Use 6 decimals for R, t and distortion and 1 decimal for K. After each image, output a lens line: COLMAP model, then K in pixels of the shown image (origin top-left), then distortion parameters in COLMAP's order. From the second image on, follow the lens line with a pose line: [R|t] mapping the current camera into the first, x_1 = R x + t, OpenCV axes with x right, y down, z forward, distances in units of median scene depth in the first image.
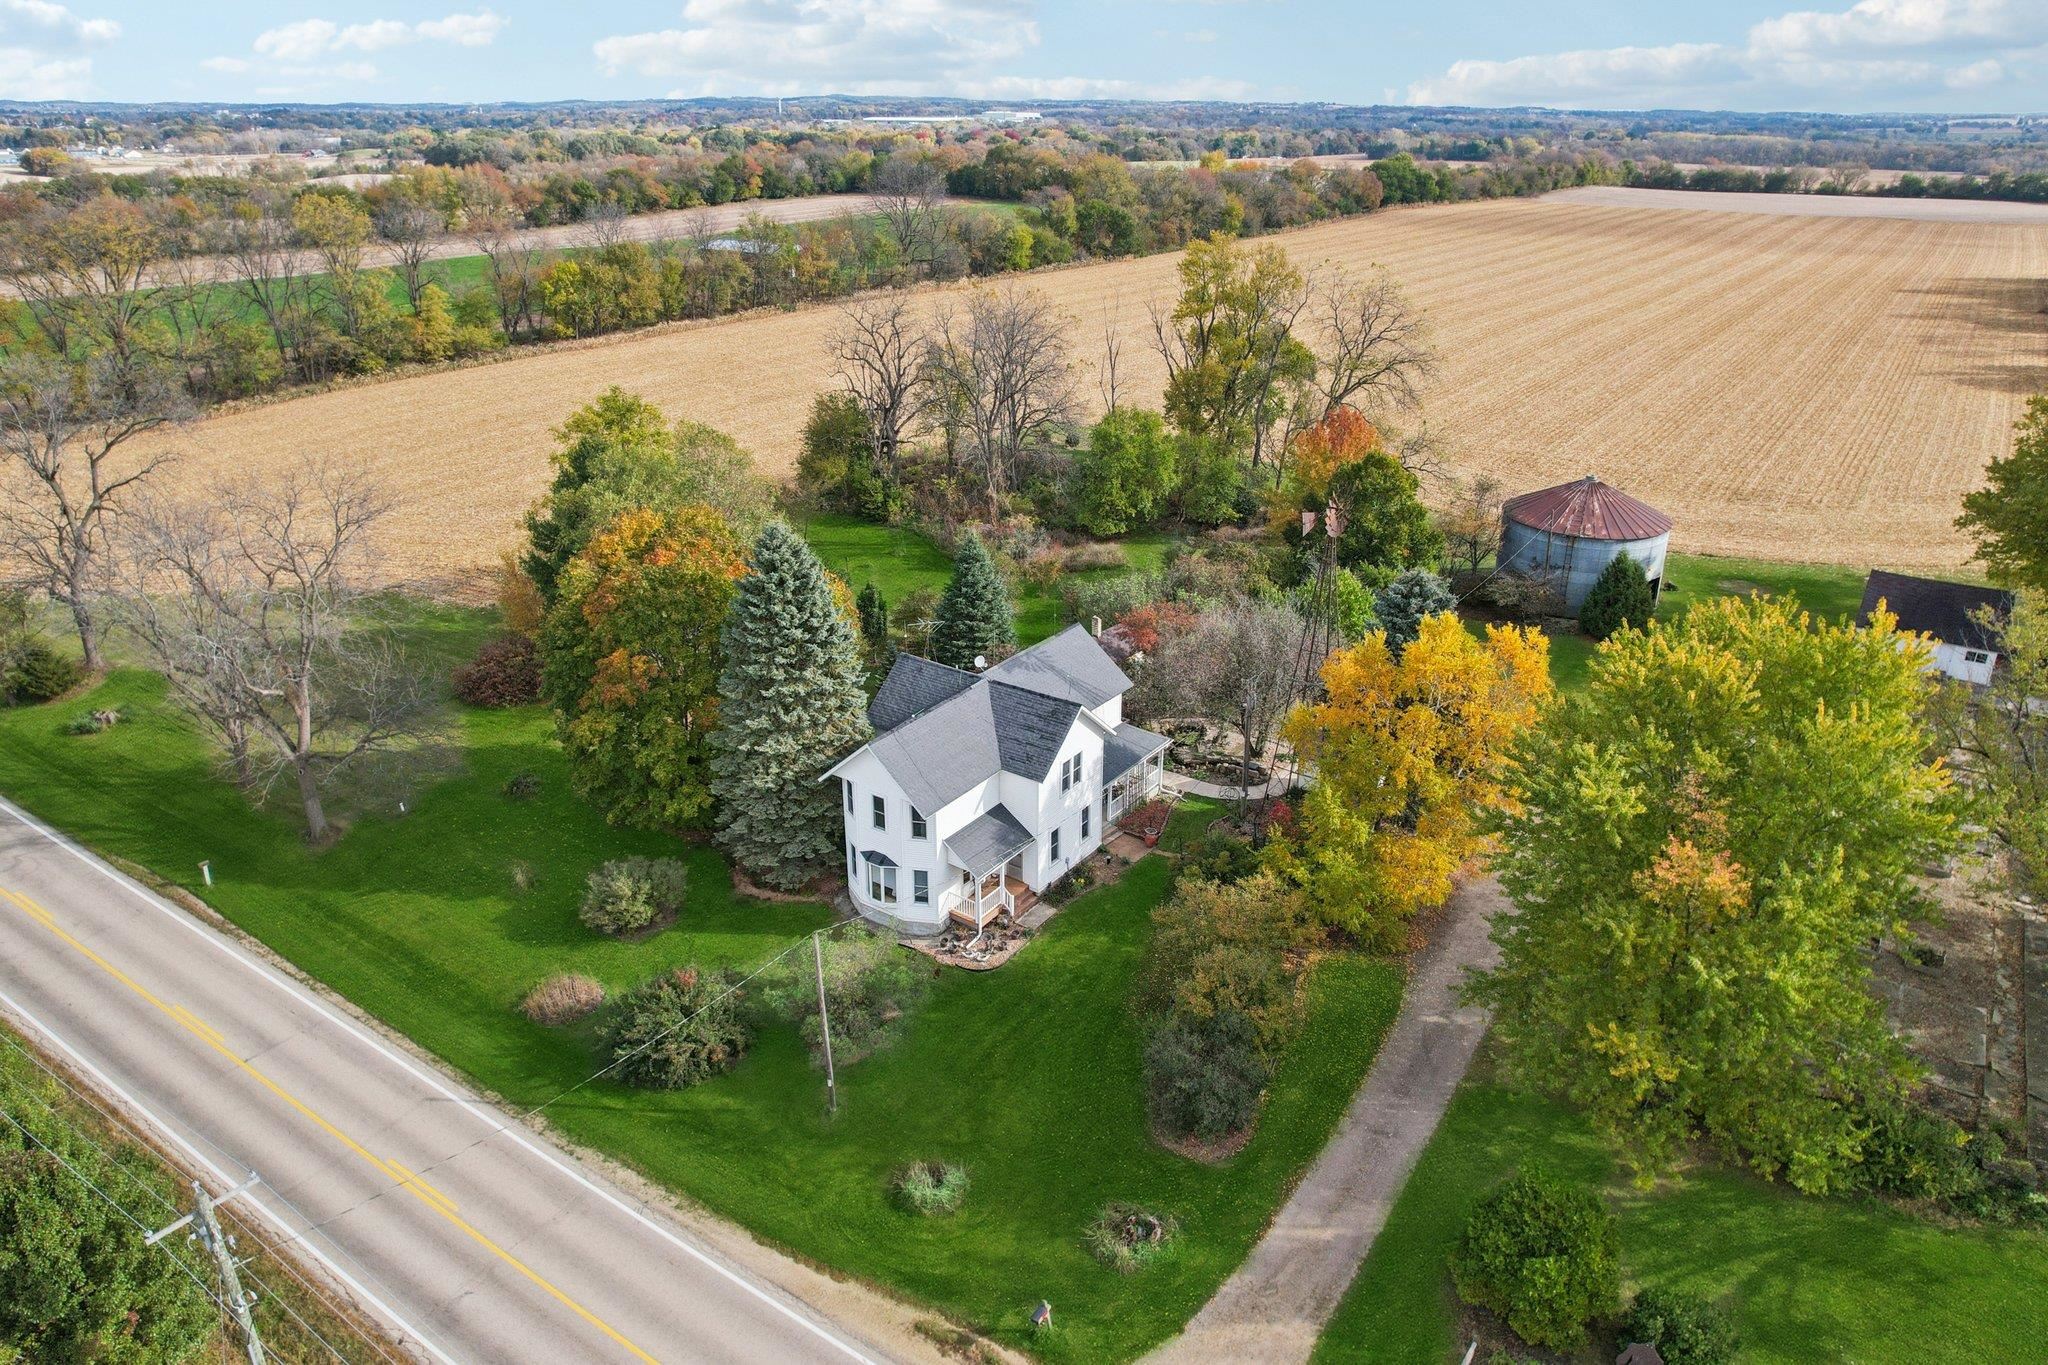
lens RADIAL K [[1335.1, 0, 1046.8], [0, 1335.1, 691.6], [0, 0, 1]] dist [-0.089971, 0.083947]
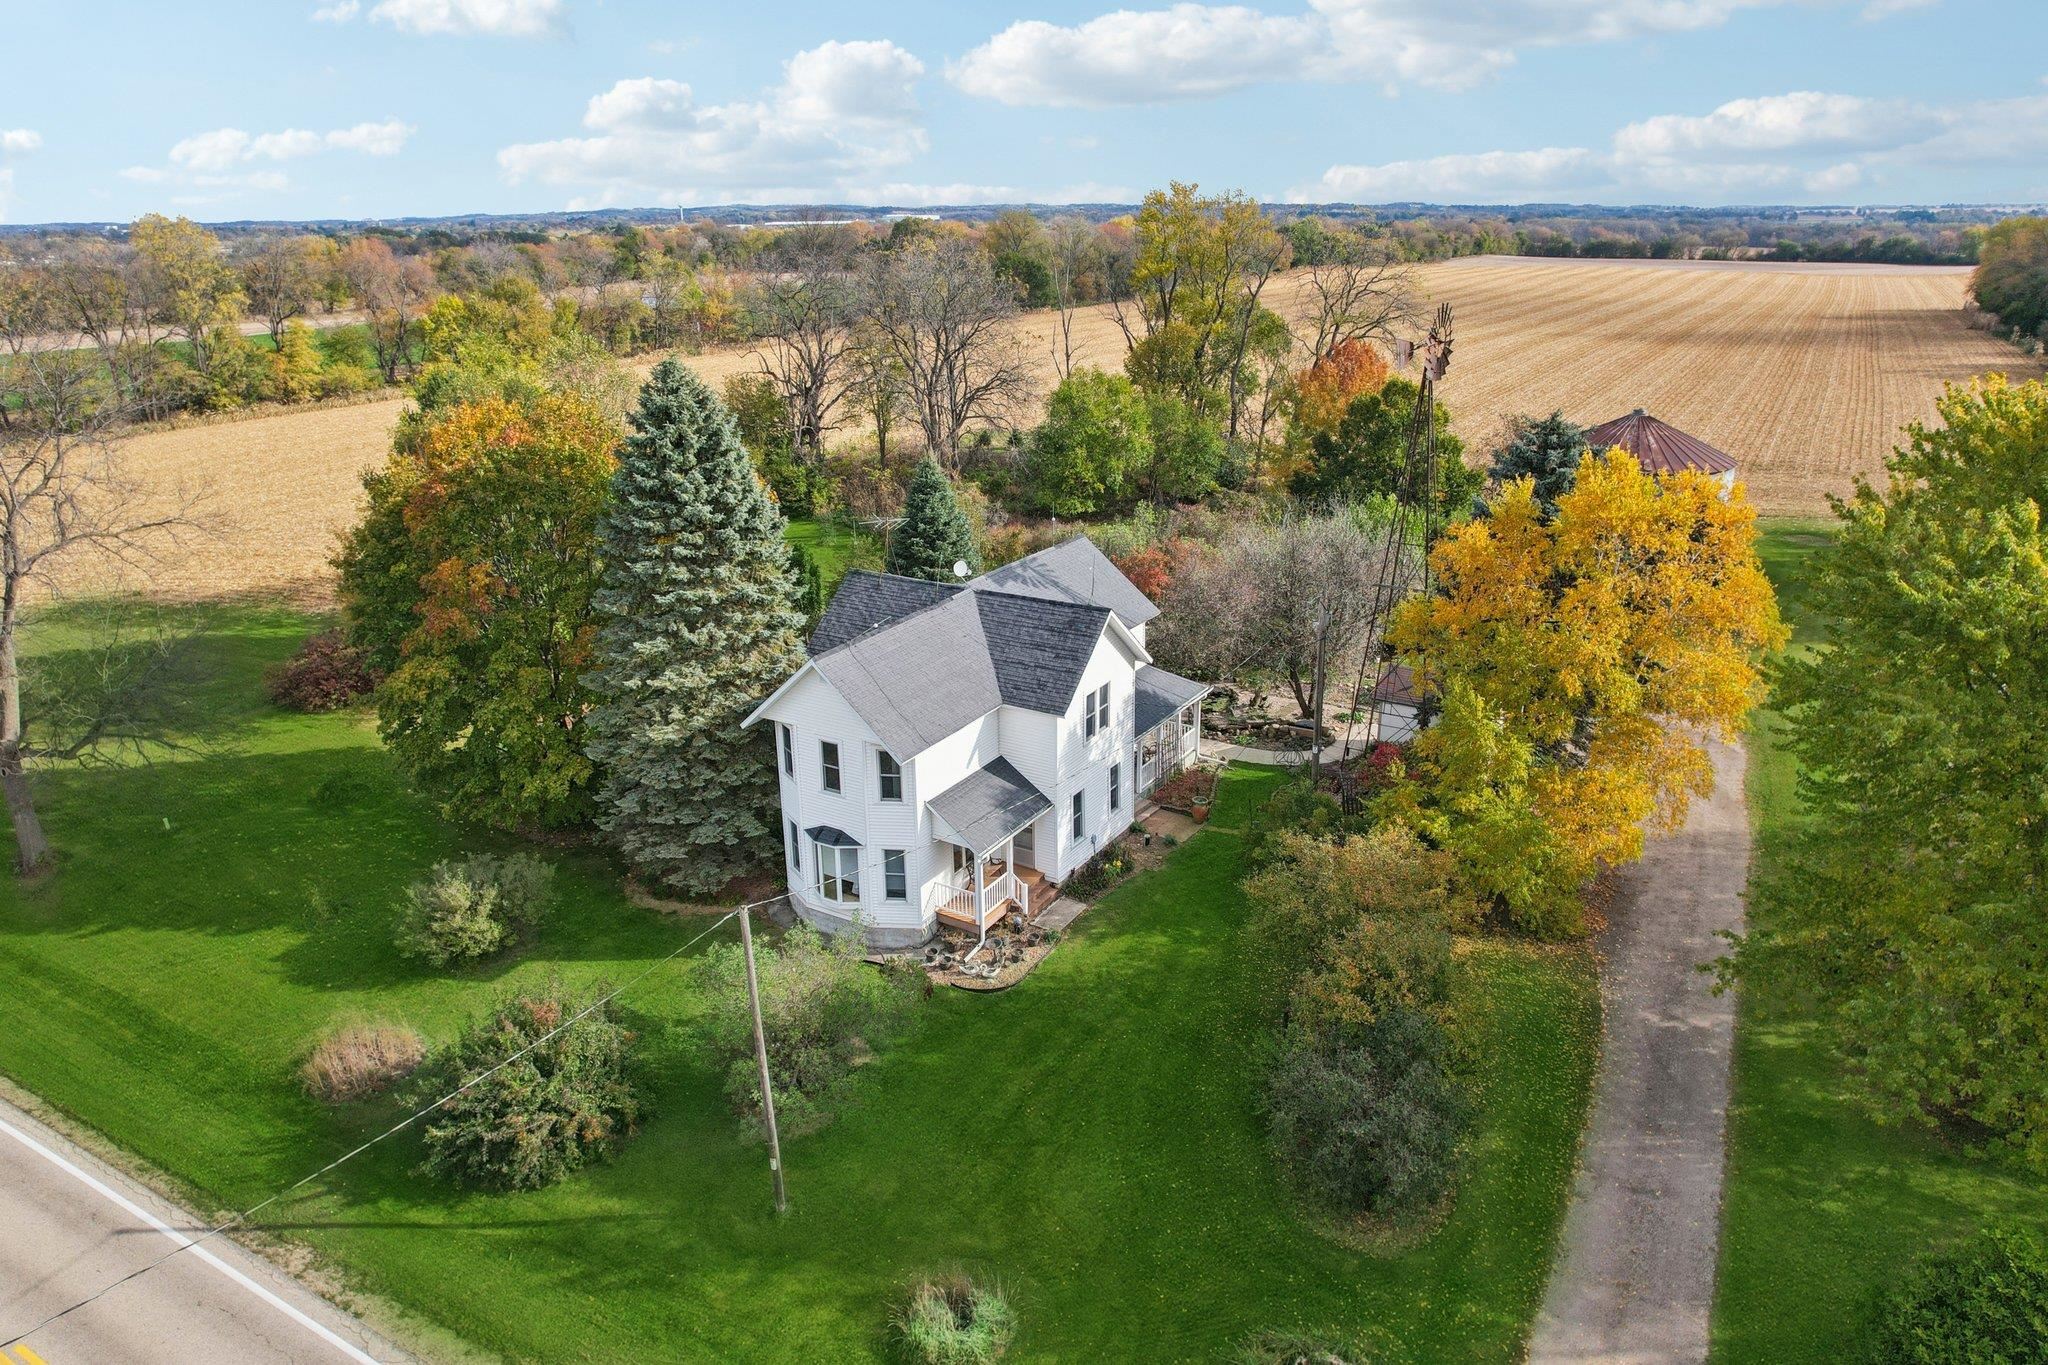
lens RADIAL K [[1353.1, 0, 1031.6], [0, 1353.1, 675.3], [0, 0, 1]] dist [-0.096472, 0.088818]
pose [[0.998000, -0.040357, 0.048659, -0.052421], [0.044048, 0.996032, -0.077328, 0.098438], [-0.045345, 0.079317, 0.995818, 0.286545]]
